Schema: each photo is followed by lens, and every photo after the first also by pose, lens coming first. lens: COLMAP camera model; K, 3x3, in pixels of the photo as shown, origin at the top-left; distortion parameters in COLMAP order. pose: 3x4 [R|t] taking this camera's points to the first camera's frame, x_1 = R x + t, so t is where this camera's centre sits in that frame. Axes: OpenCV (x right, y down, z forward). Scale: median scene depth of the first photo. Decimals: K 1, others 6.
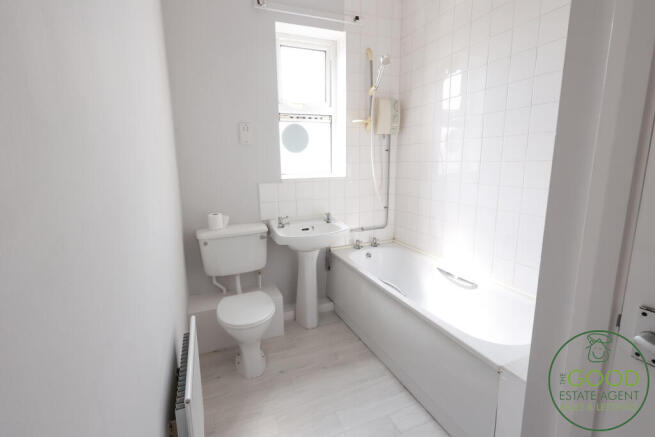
lens RADIAL K [[300.0, 0, 325.1], [0, 300.0, 214.2], [0, 0, 1]] dist [-0.002414, -0.000037]
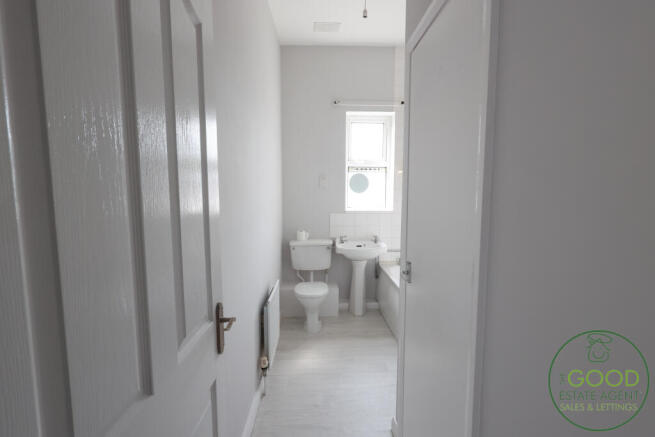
lens RADIAL K [[300.0, 0, 328.6], [0, 300.0, 221.7], [0, 0, 1]] dist [-0.002414, -0.000037]
pose [[0.941327, 0.046793, -0.334237, 0.281078], [-0.075229, 0.994517, -0.072639, 0.051164], [0.329005, 0.093521, 0.939686, -0.426938]]
